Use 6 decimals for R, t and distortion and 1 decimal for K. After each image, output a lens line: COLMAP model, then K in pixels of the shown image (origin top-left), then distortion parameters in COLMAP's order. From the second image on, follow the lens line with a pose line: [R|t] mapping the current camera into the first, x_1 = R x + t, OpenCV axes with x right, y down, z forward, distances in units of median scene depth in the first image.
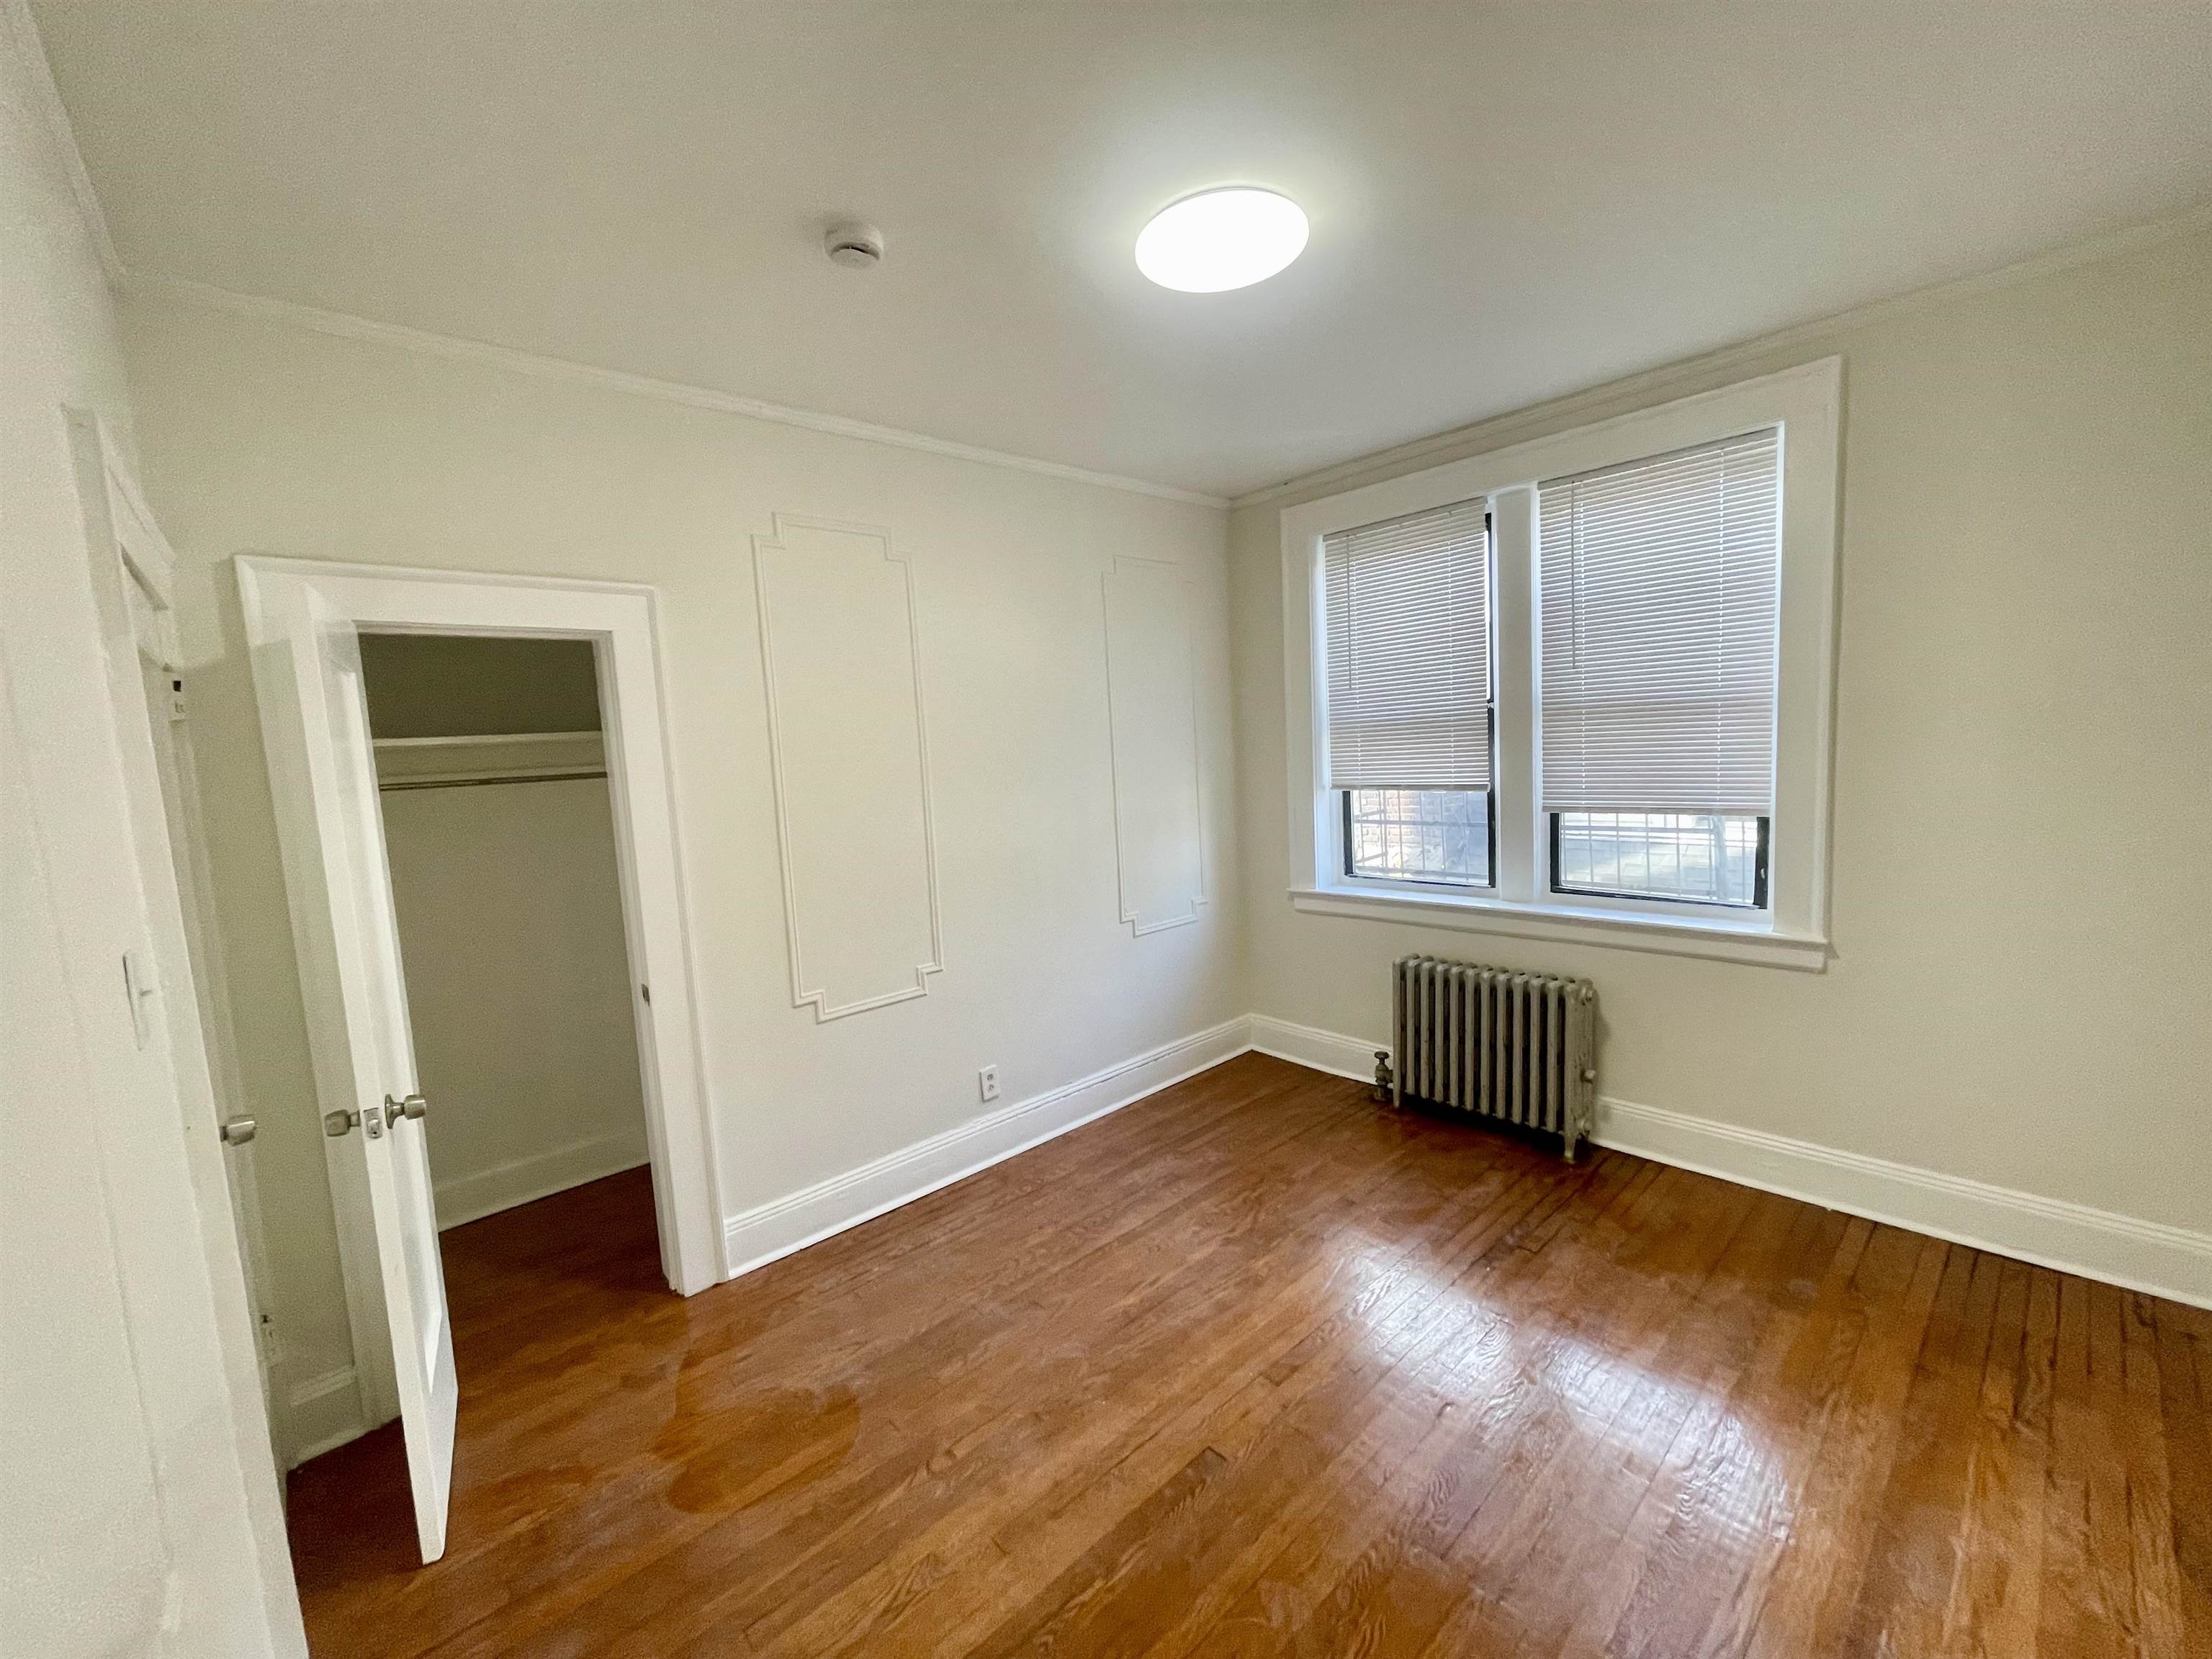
lens RADIAL K [[892.0, 0, 1101.6], [0, 892.0, 829.9], [0, 0, 1]] dist [-0.002107, -0.000333]
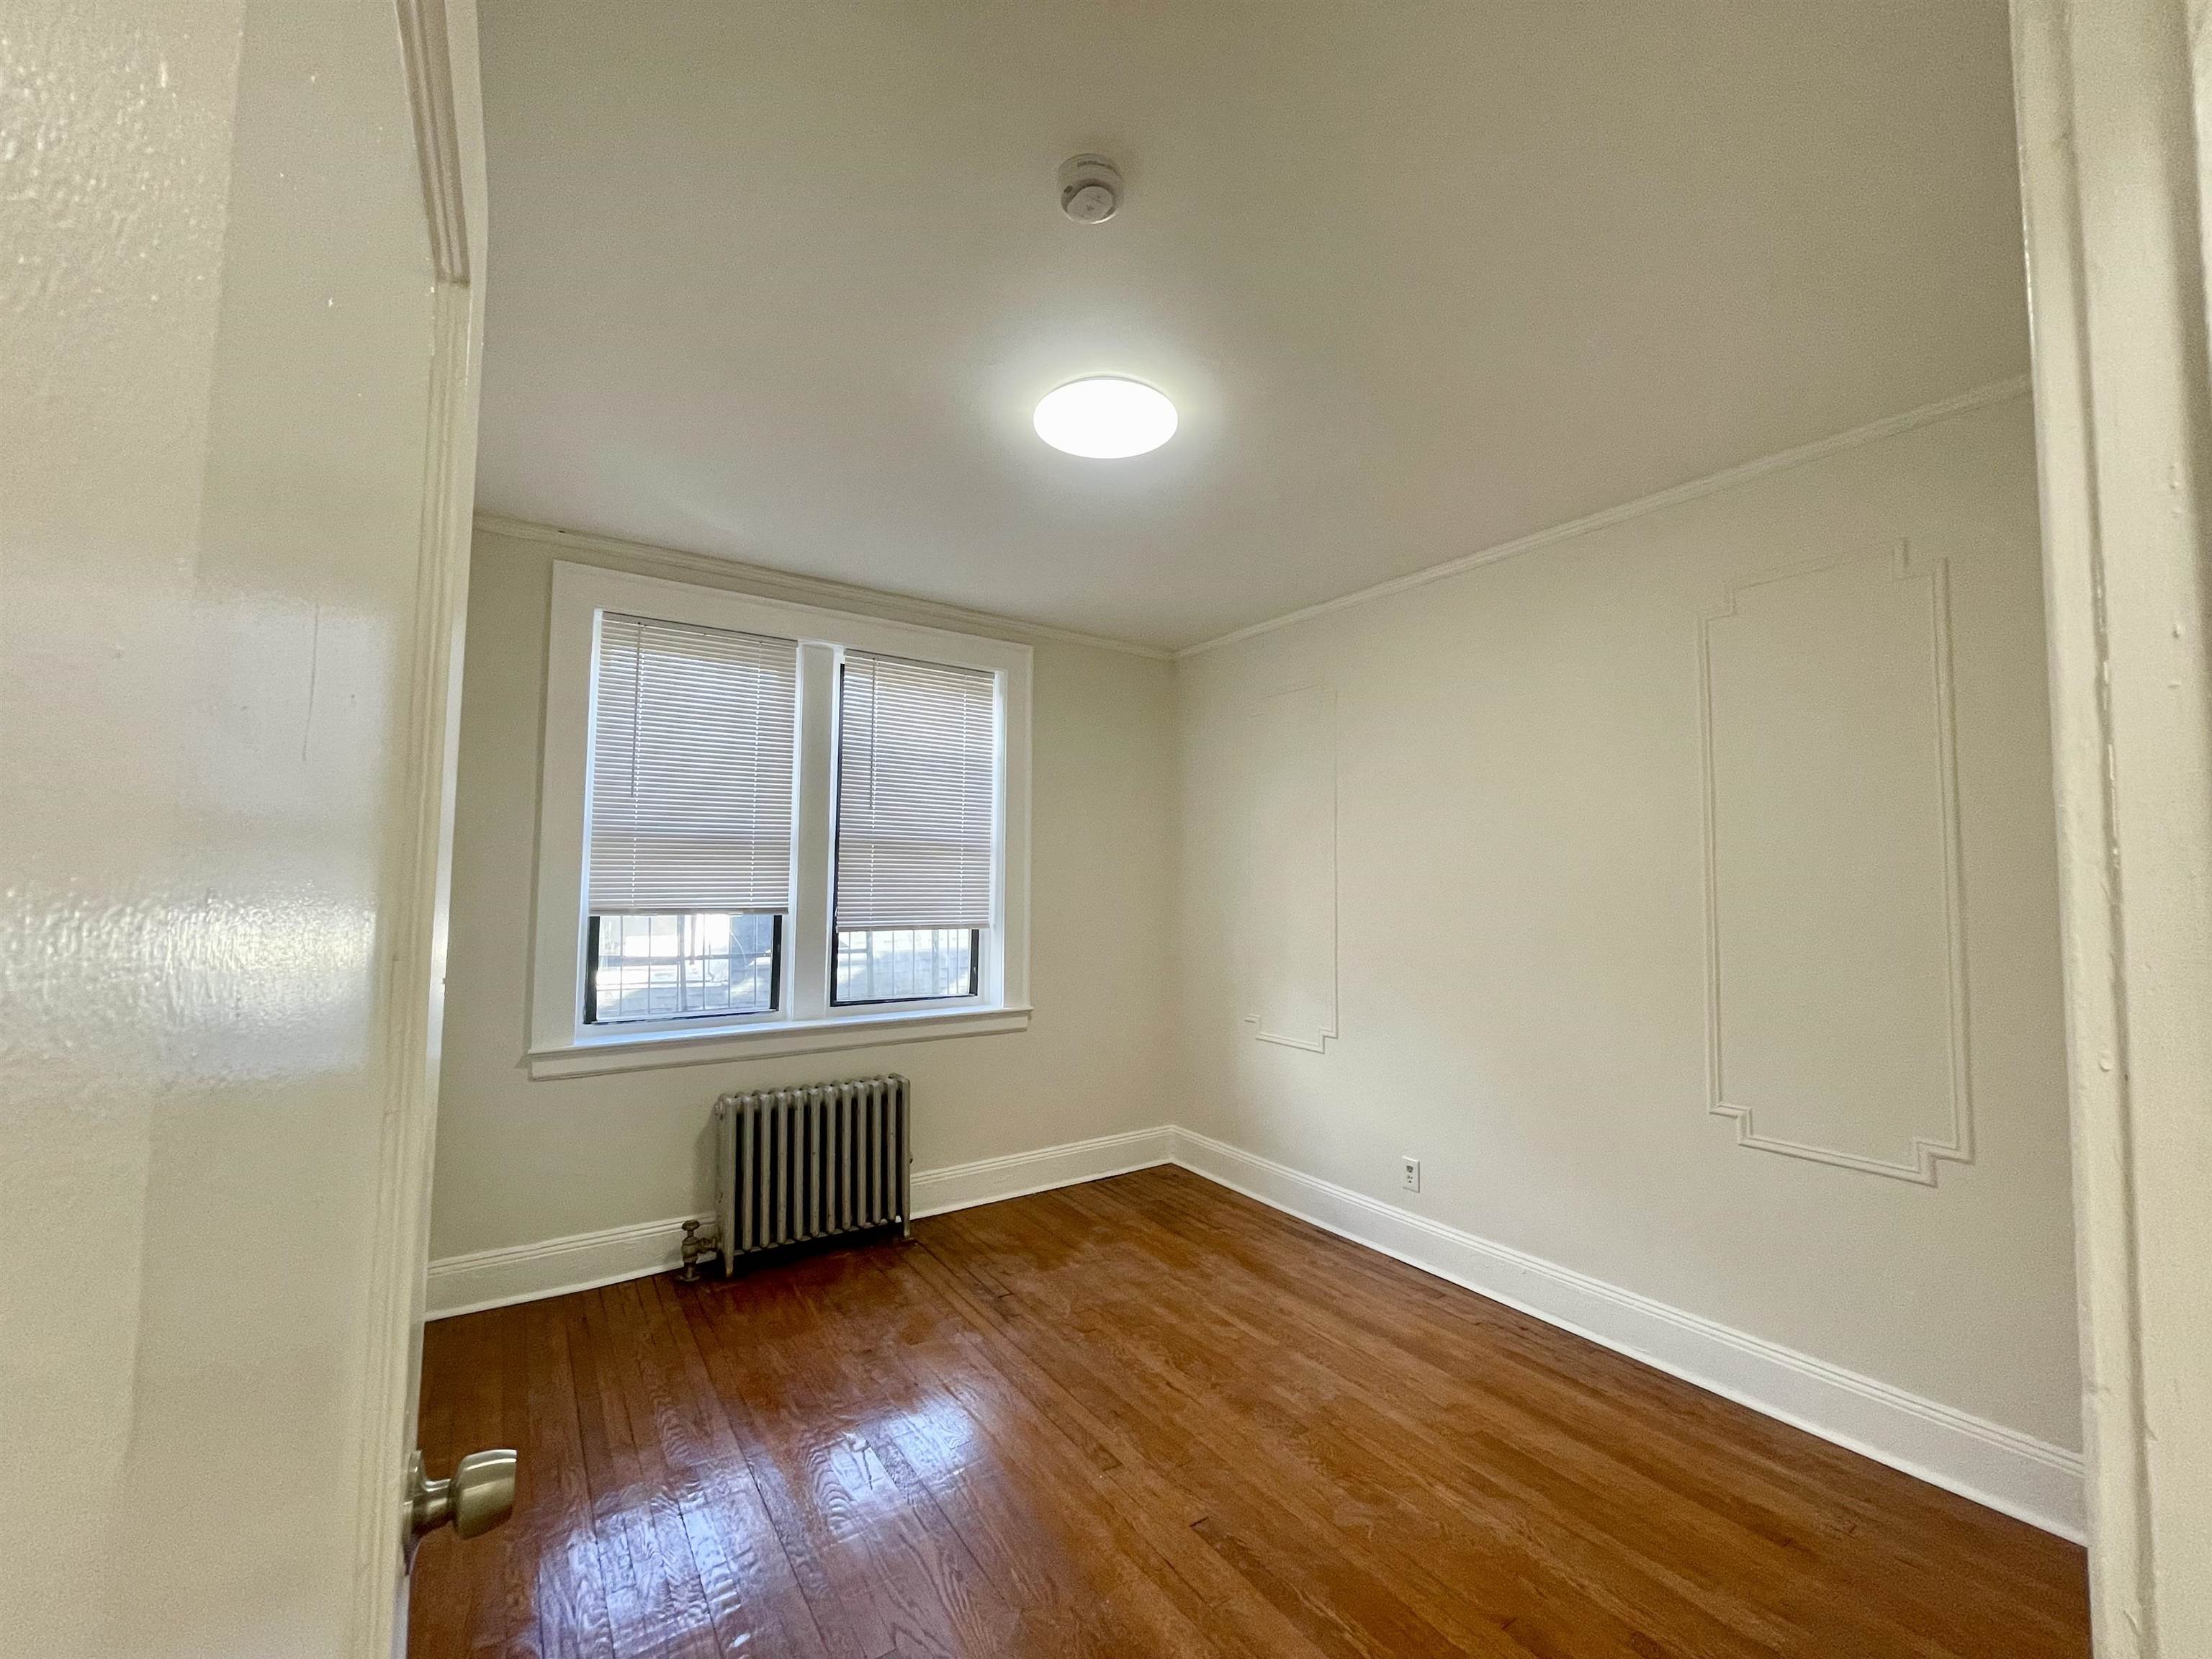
lens RADIAL K [[892.0, 0, 1101.6], [0, 892.0, 829.9], [0, 0, 1]] dist [-0.002107, -0.000333]
pose [[0.140862, 0.116593, 0.983140, -0.604732], [0.079901, 0.988463, -0.128672, 0.025041], [-0.986800, 0.096679, 0.129921, 0.557062]]
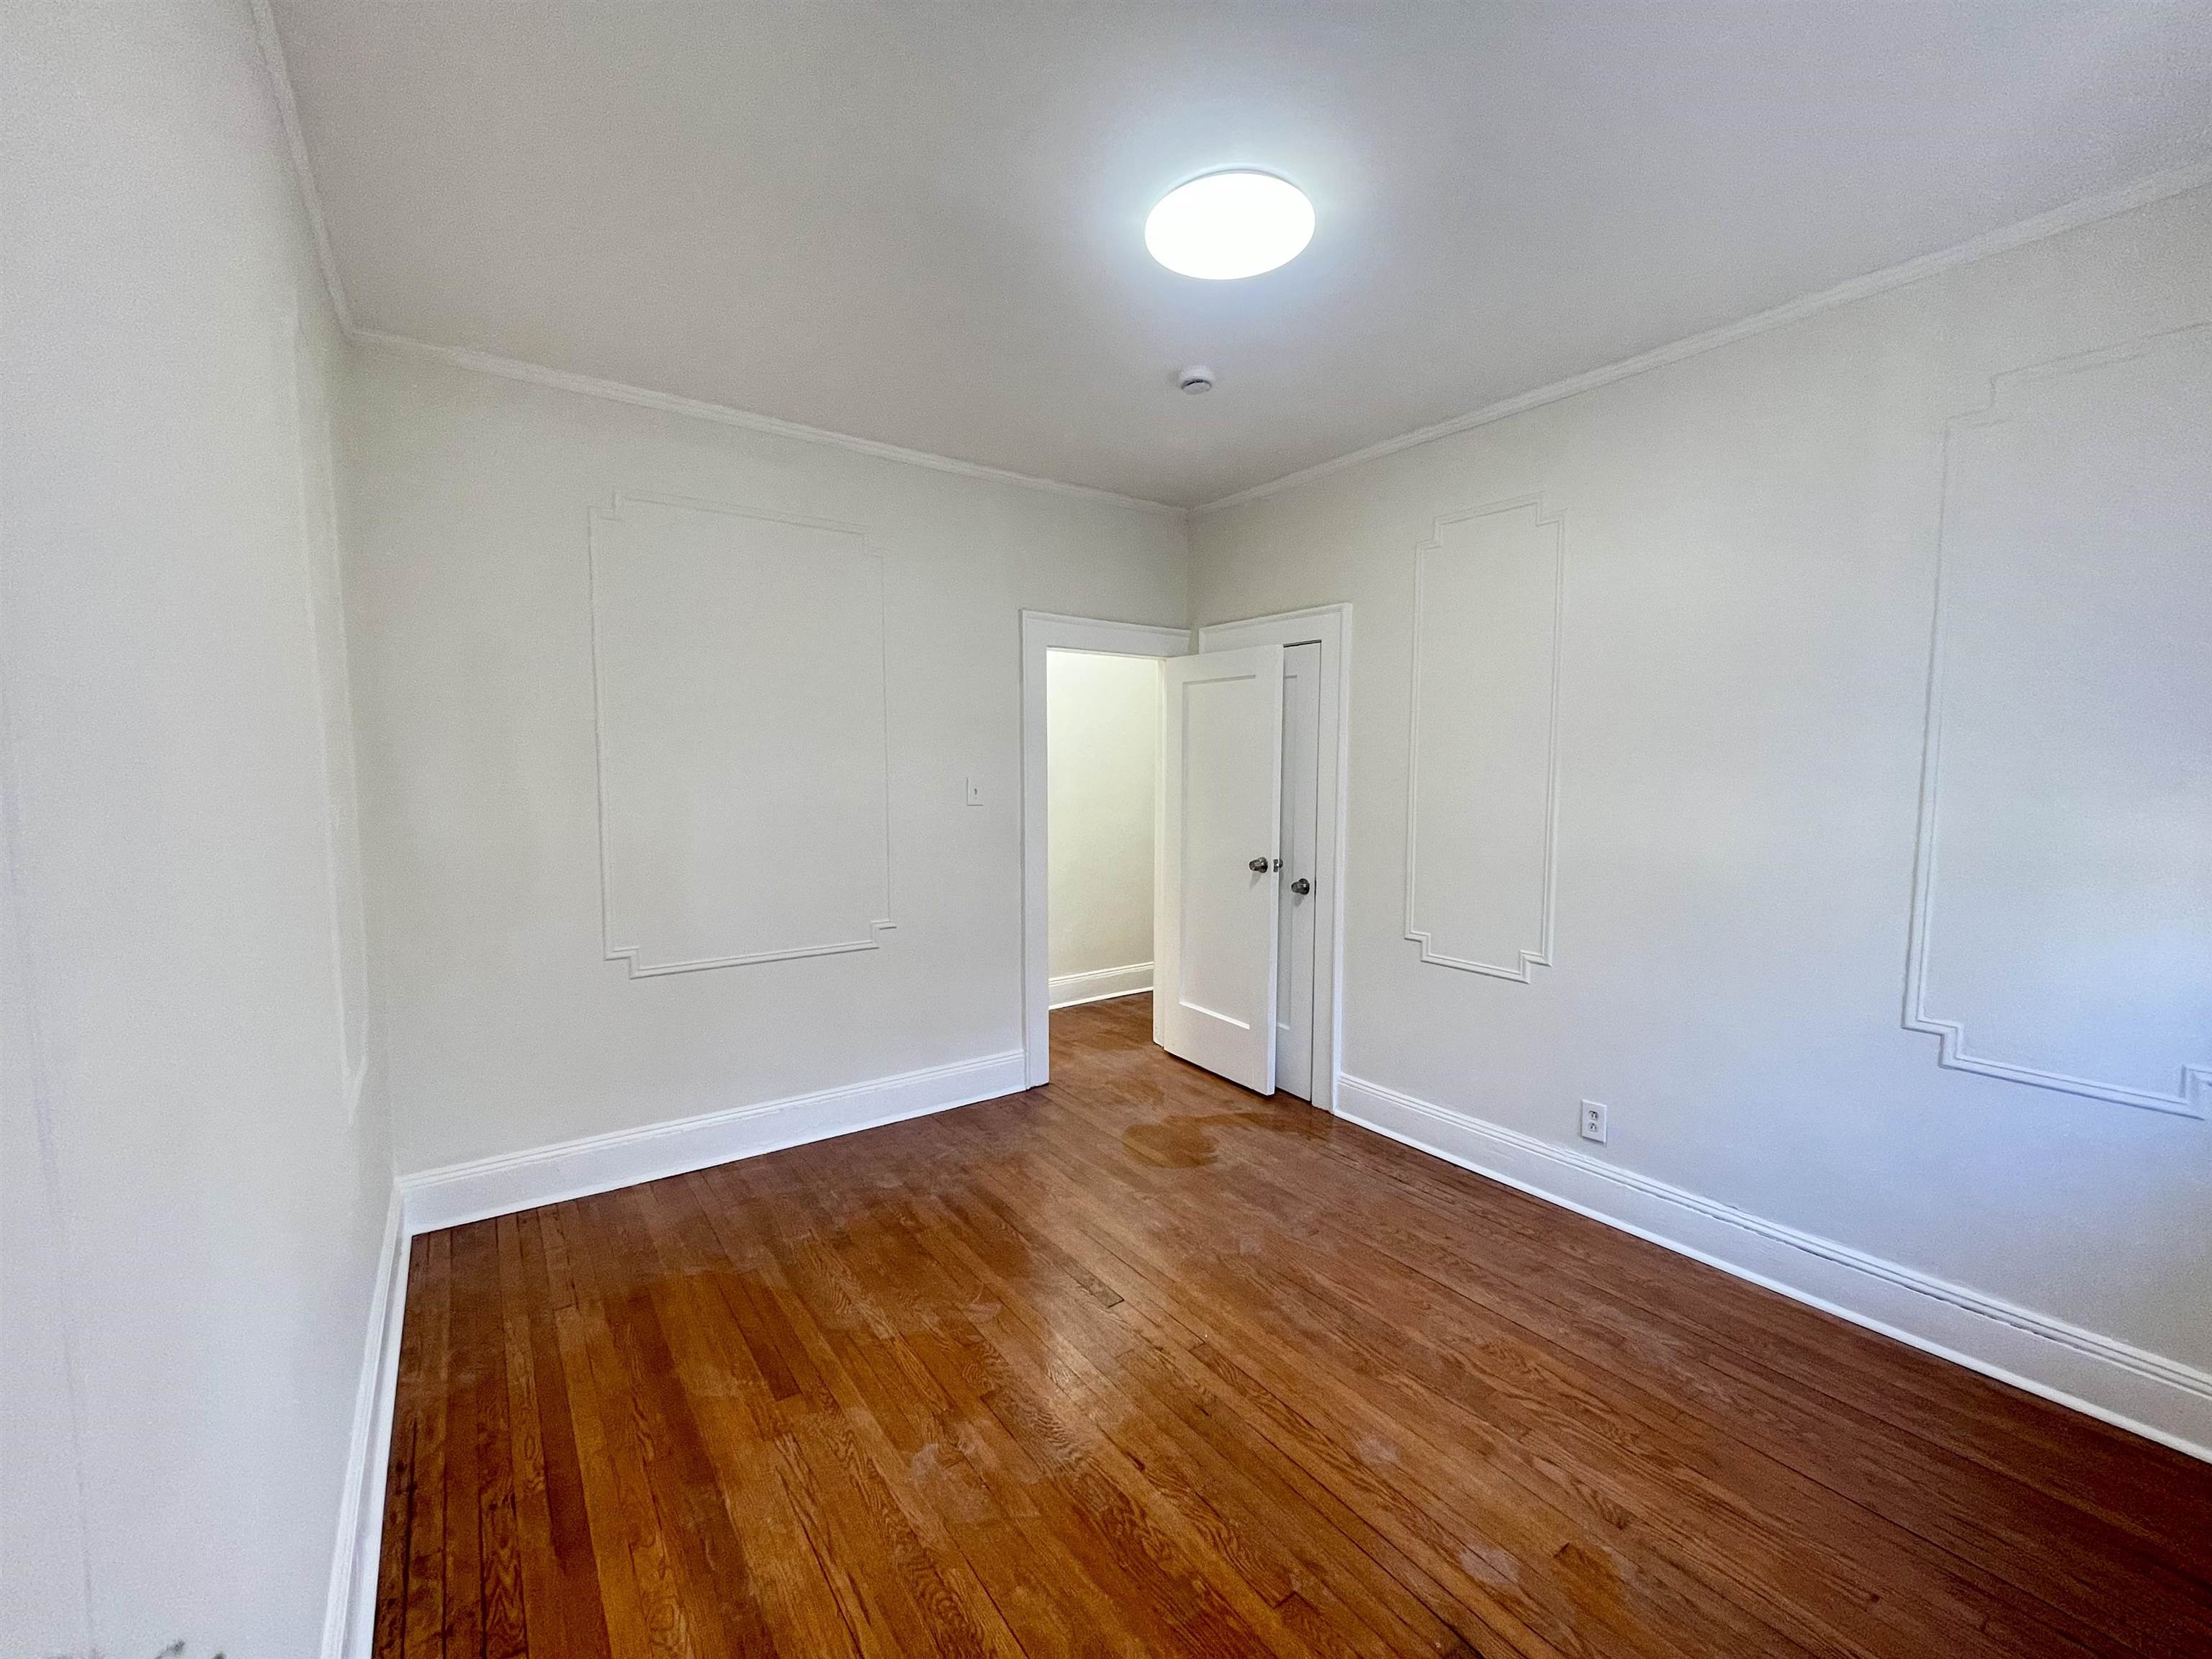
lens RADIAL K [[892.0, 0, 1101.6], [0, 892.0, 829.9], [0, 0, 1]] dist [-0.002107, -0.000333]
pose [[-0.115436, 0.128123, -0.985017, 0.772685], [-0.094392, 0.985744, 0.139280, -0.064643], [0.988820, 0.109055, -0.101696, 0.638708]]
